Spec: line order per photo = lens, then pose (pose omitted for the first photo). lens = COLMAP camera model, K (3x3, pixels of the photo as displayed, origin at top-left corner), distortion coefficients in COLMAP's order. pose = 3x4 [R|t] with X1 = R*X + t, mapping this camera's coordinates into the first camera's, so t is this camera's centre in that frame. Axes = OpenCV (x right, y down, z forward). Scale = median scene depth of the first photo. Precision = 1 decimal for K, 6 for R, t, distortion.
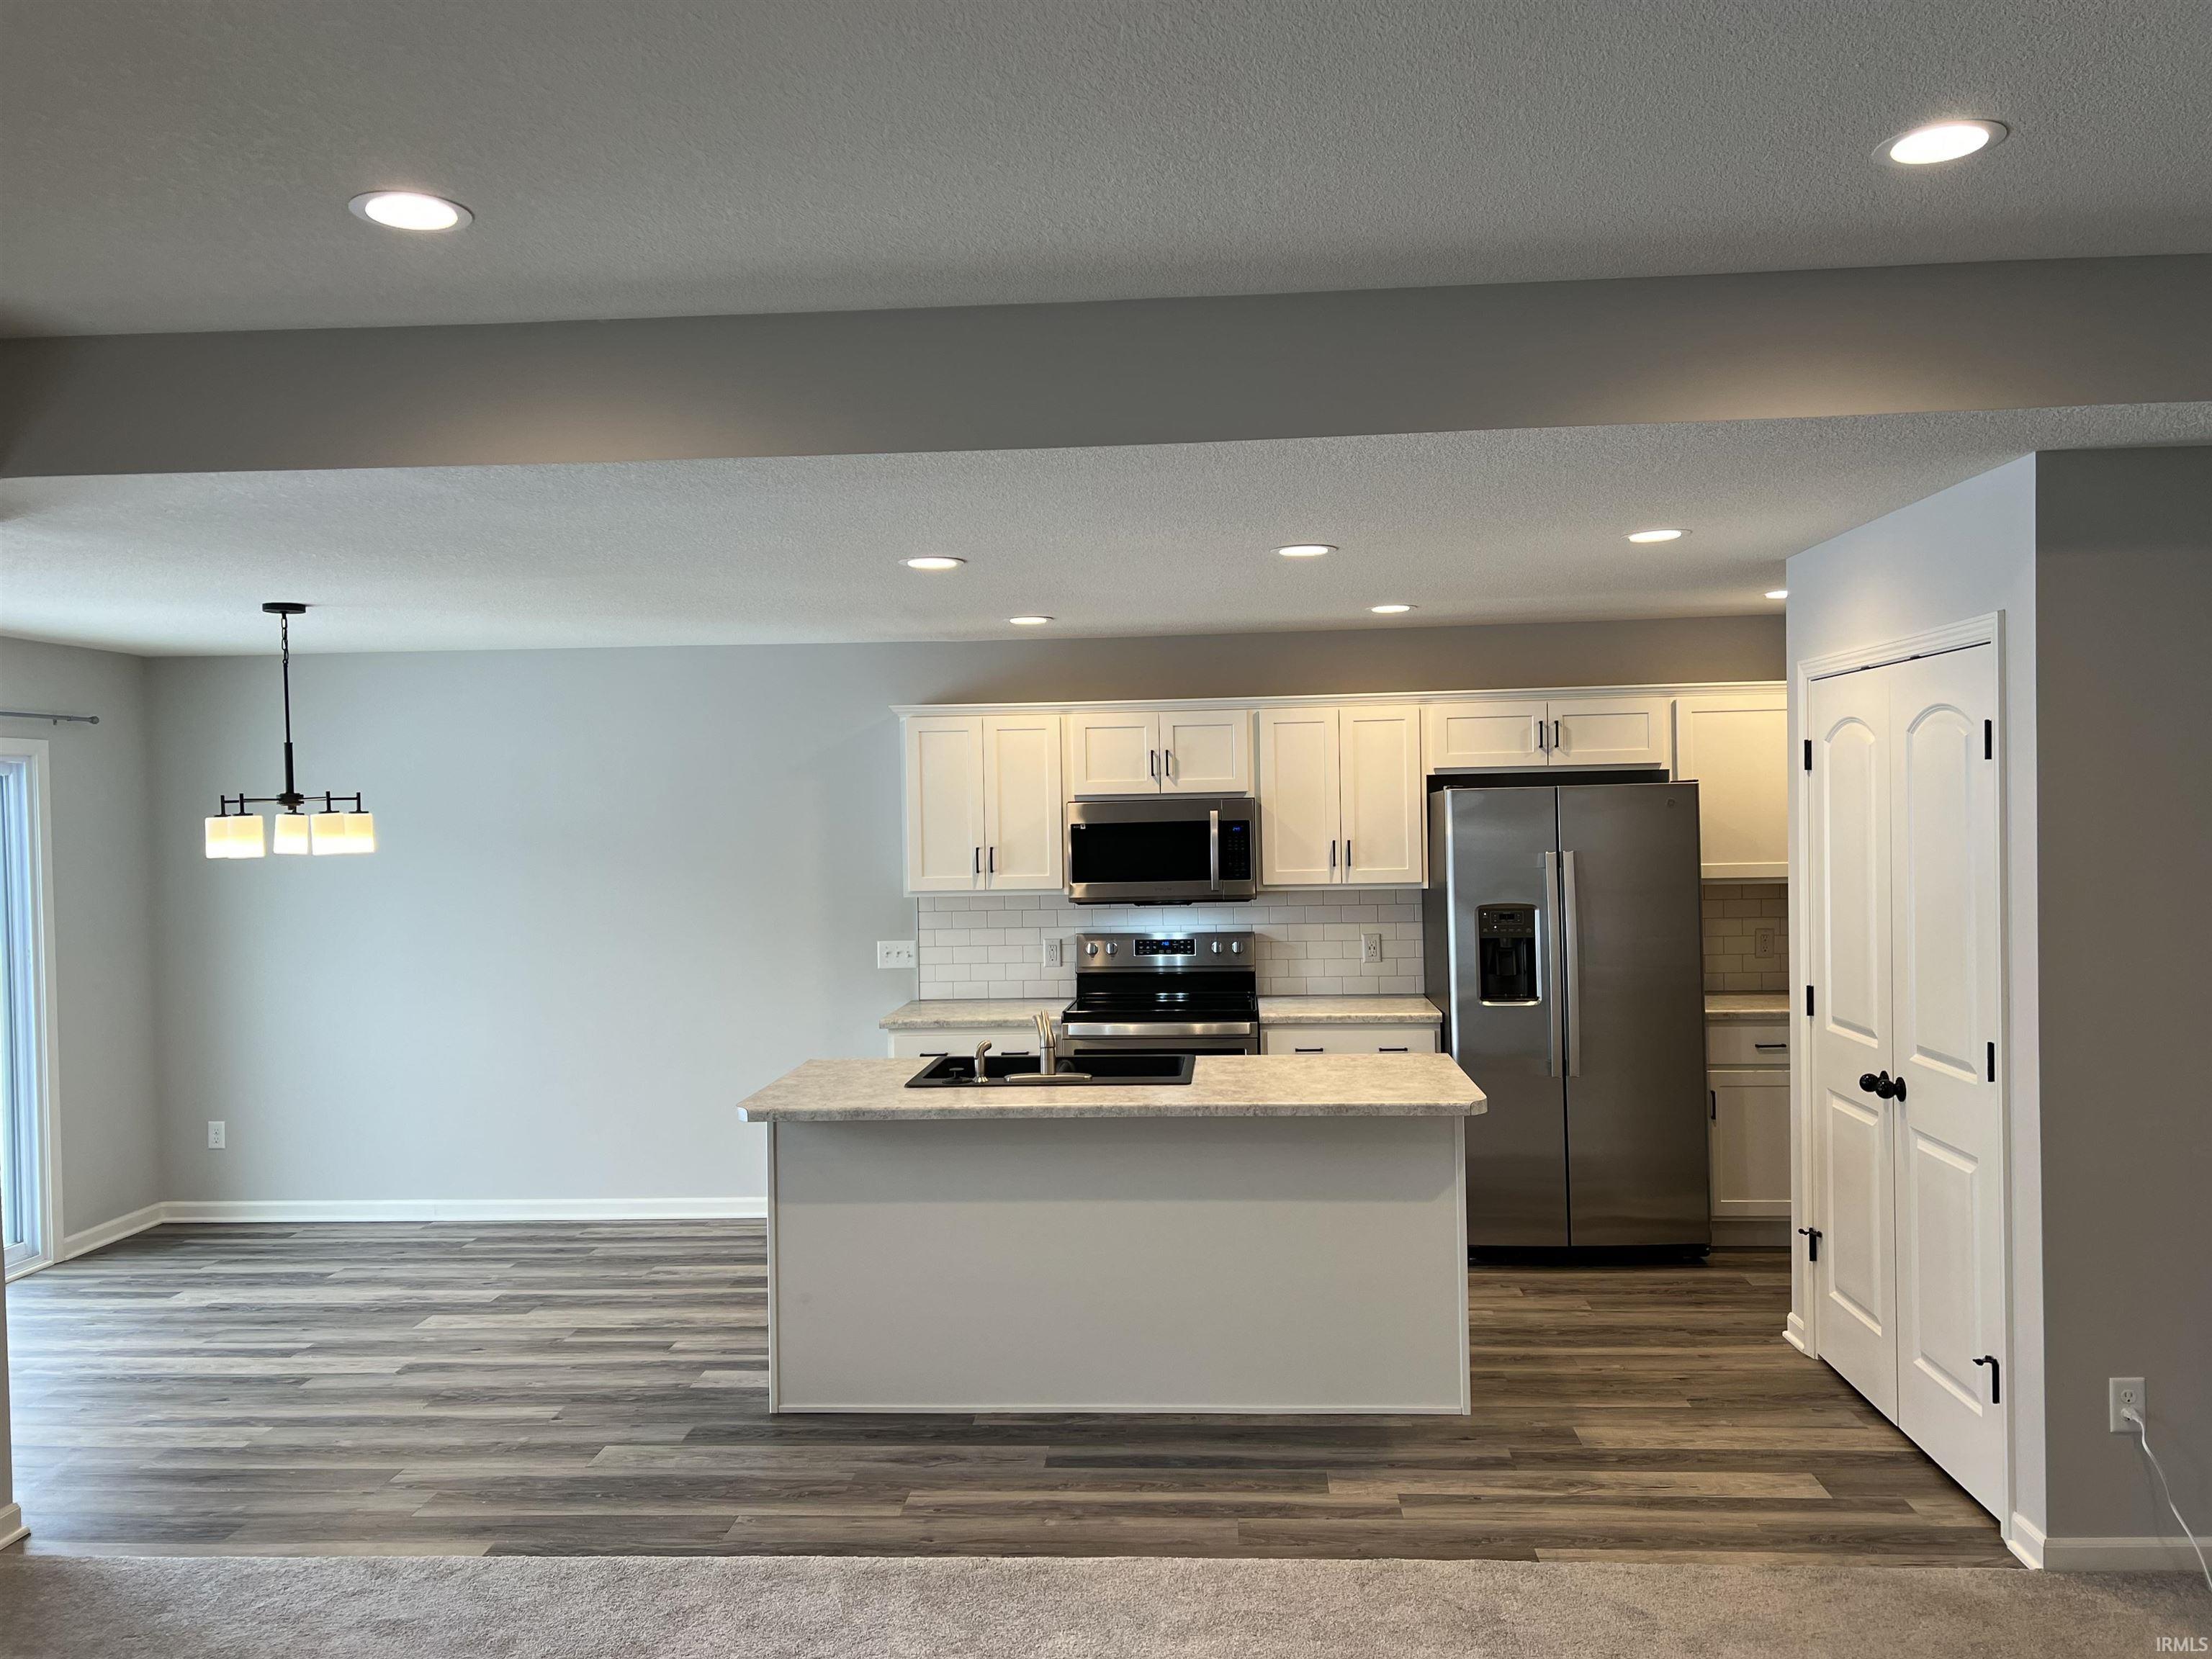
lens RADIAL K [[1686.0, 0, 1125.0], [0, 1686.0, 822.3], [0, 0, 1]] dist [0.073557, -0.071206]
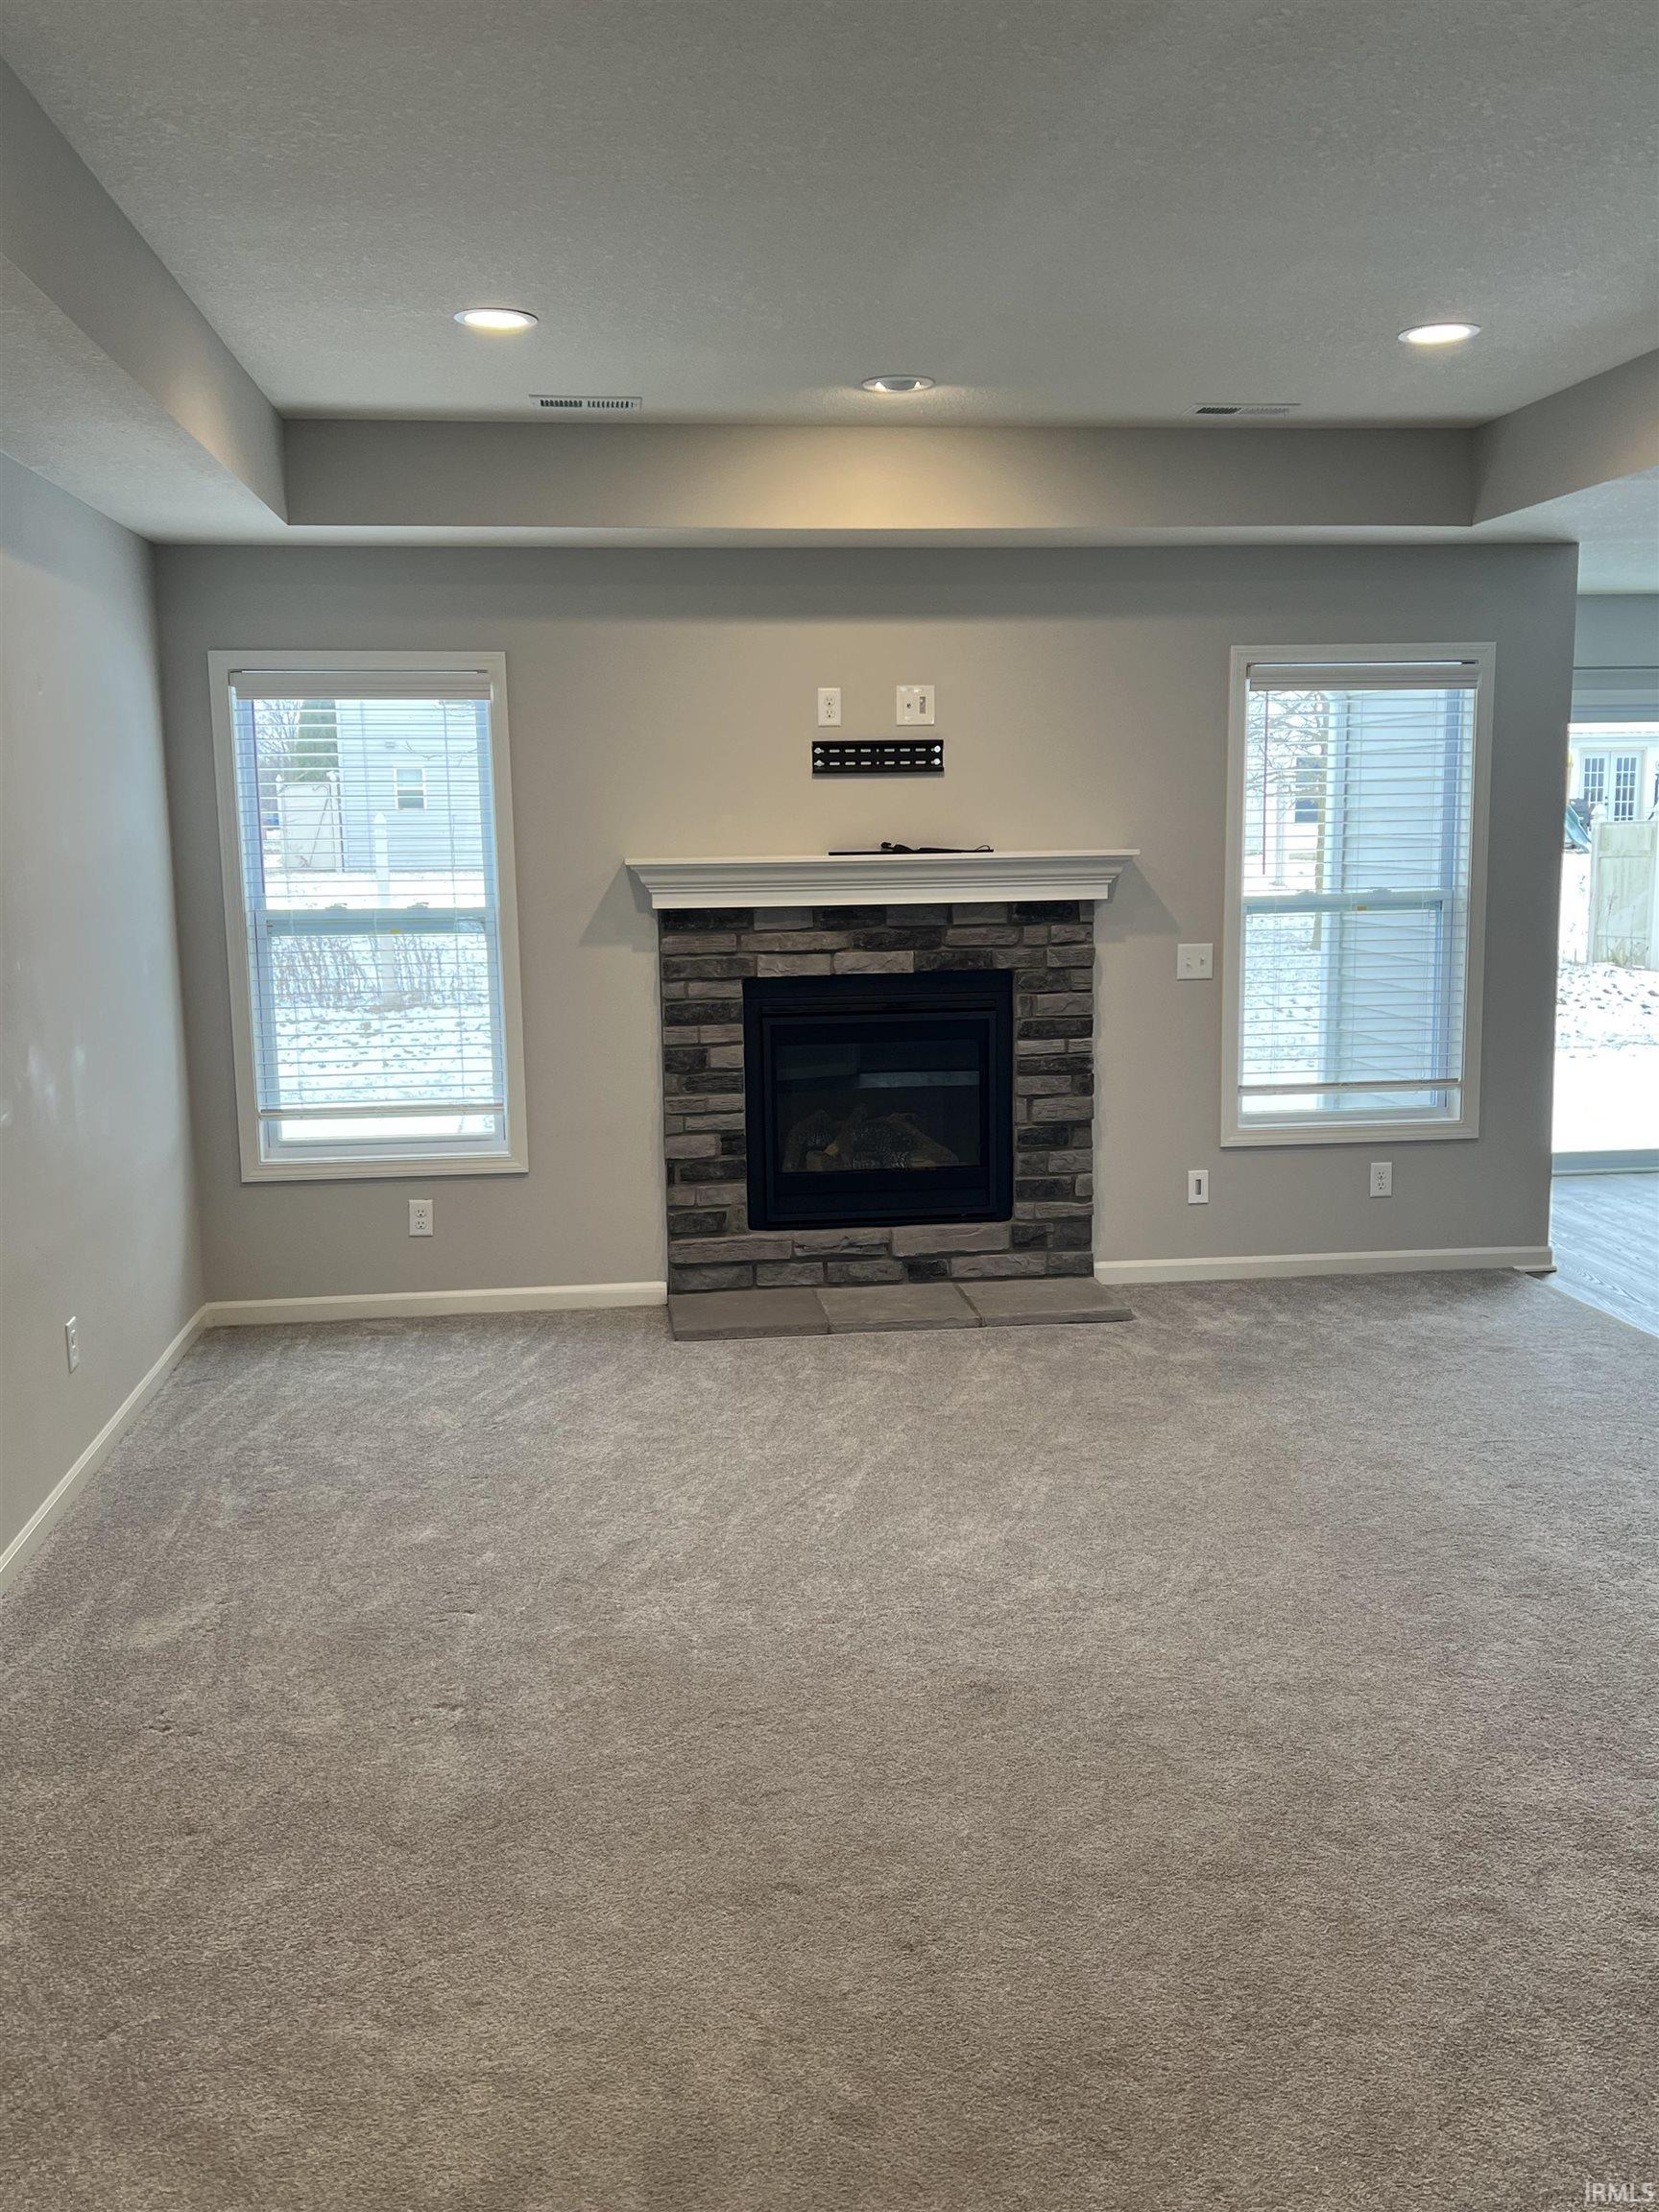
lens RADIAL K [[1967.4, 0, 825.4], [0, 1967.4, 1125.3], [0, 0, 1]] dist [0.113188, -0.121372]
pose [[0.176189, 0.171439, -0.969312, 0.581272], [0.002486, 0.984636, 0.174601, 0.003419], [0.984353, -0.033172, 0.173056, 0.085700]]
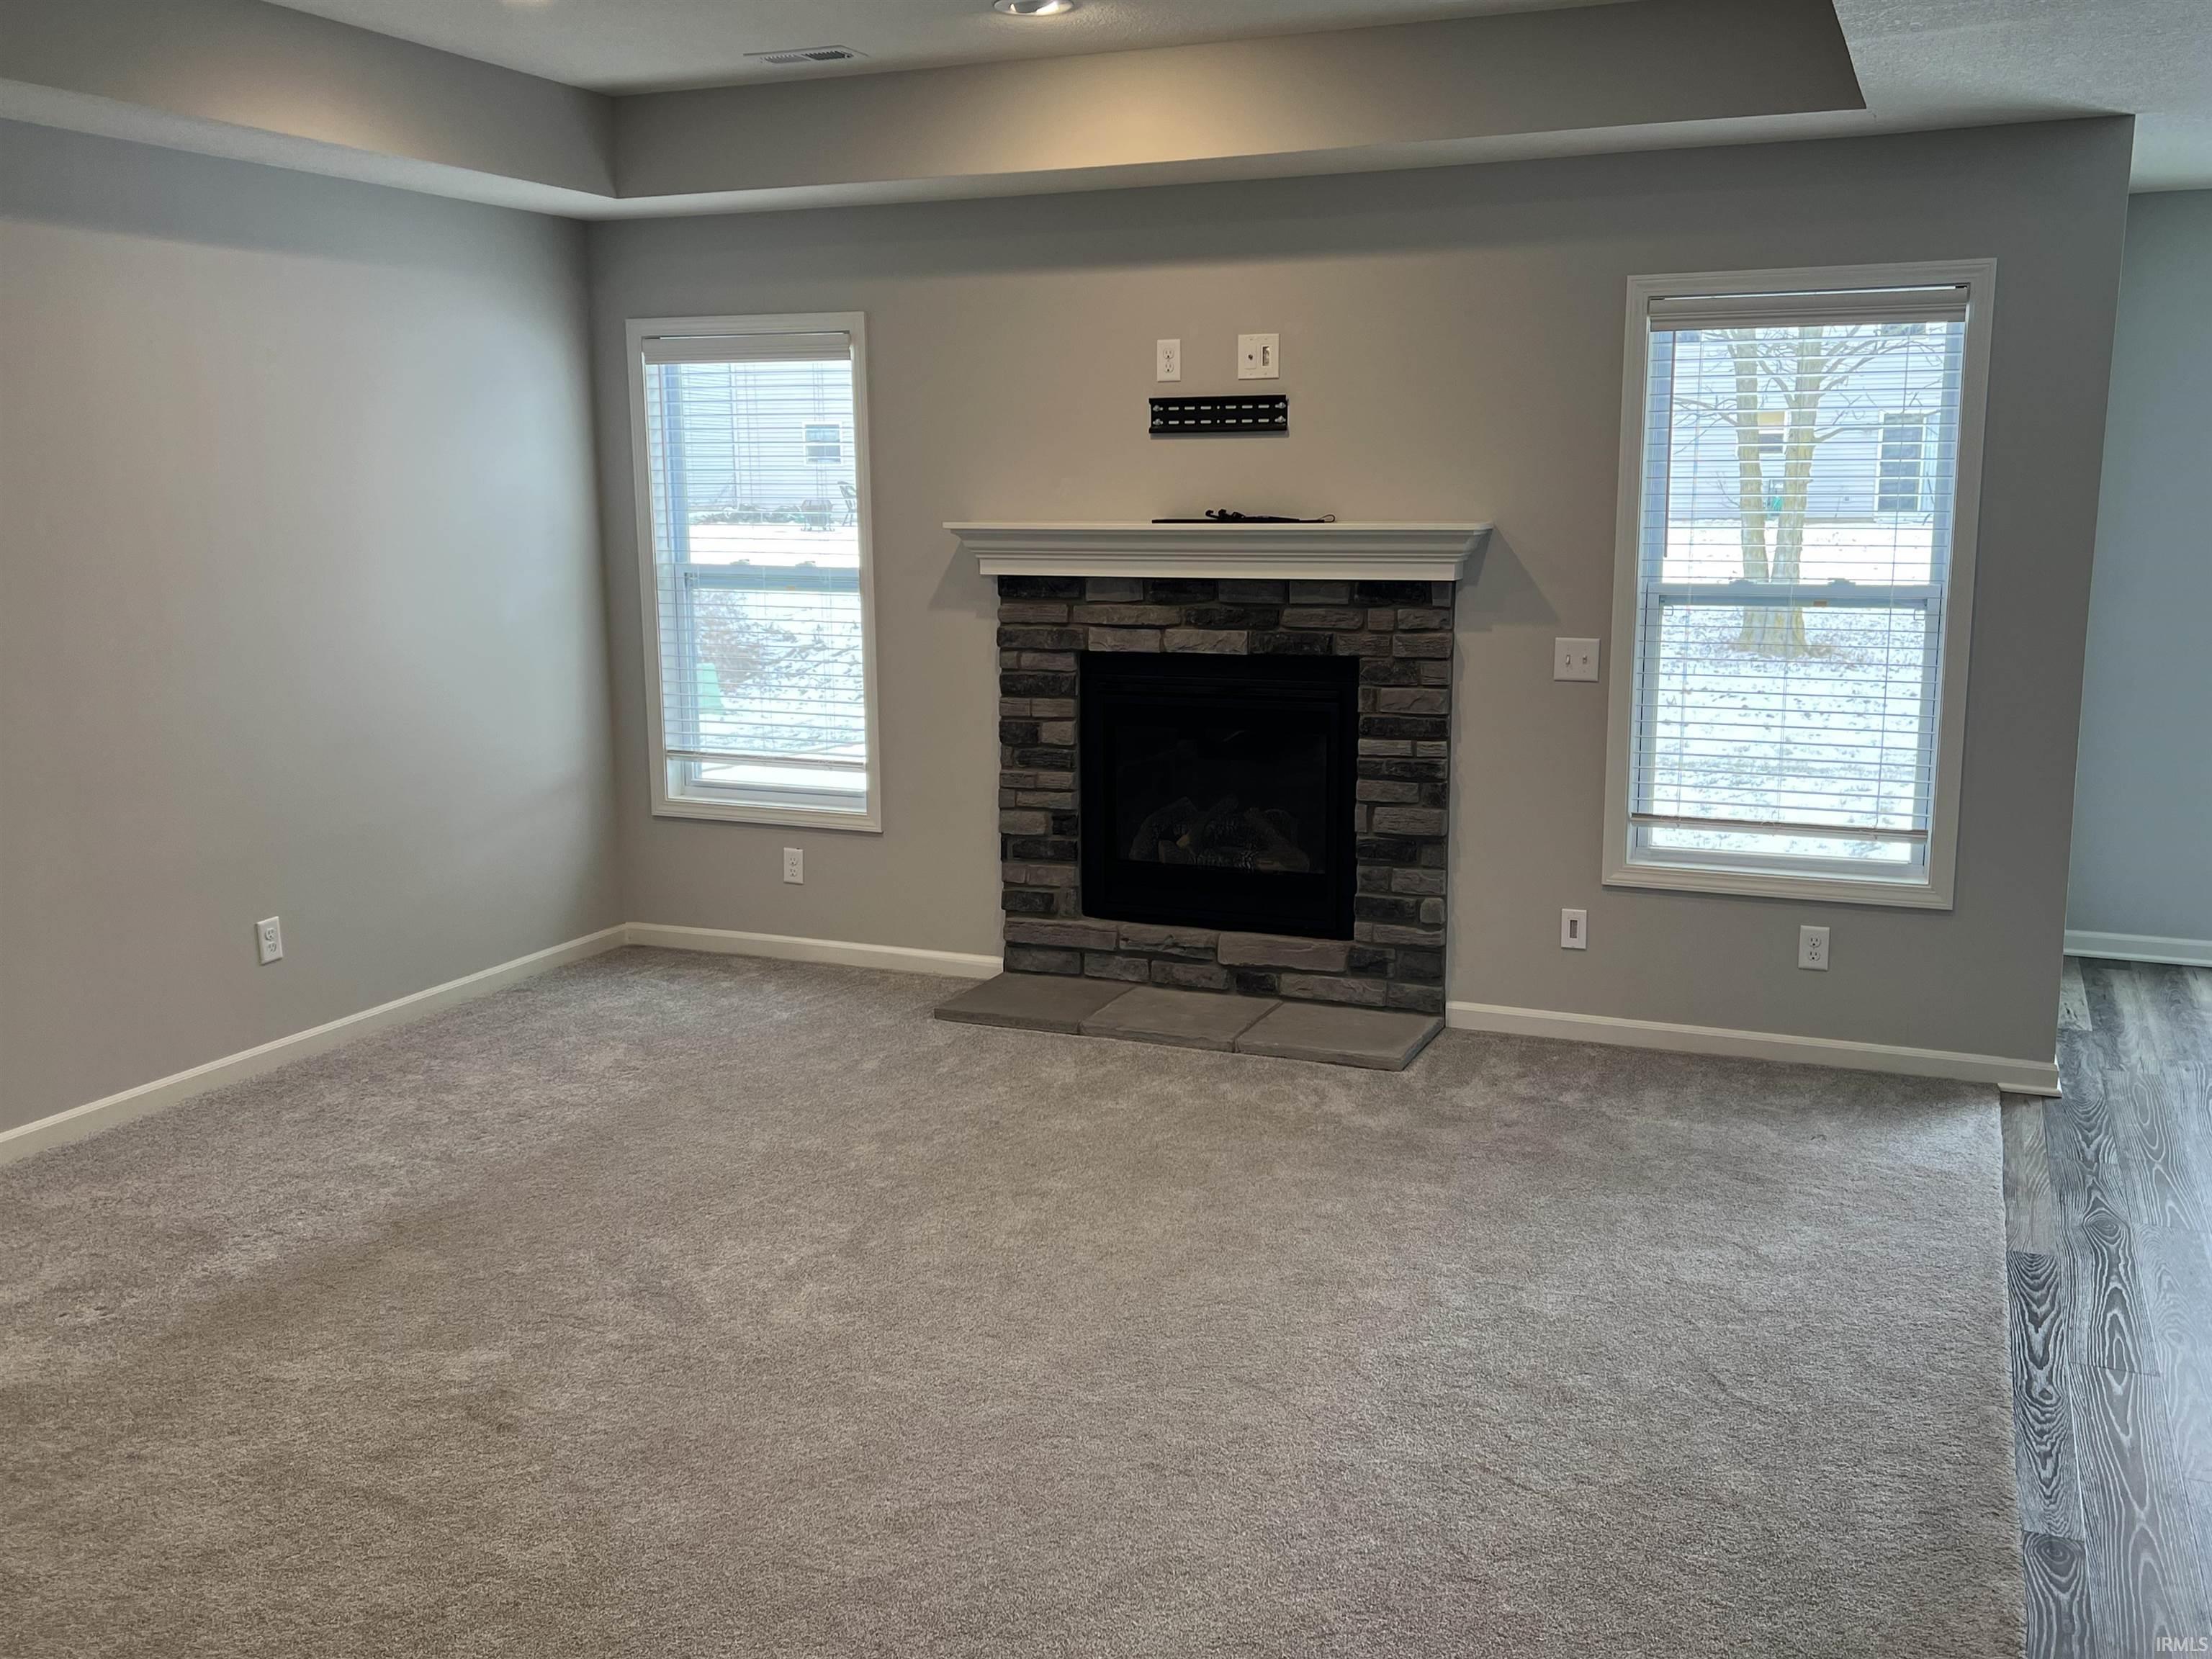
lens RADIAL K [[1967.4, 0, 1110.5], [0, 1967.4, 842.6], [0, 0, 1]] dist [0.113188, -0.121372]
pose [[-0.337426, 0.197027, -0.920502, 0.466211], [0.005659, 0.978258, 0.207315, -0.002572], [0.941335, 0.064745, -0.331205, 0.607840]]
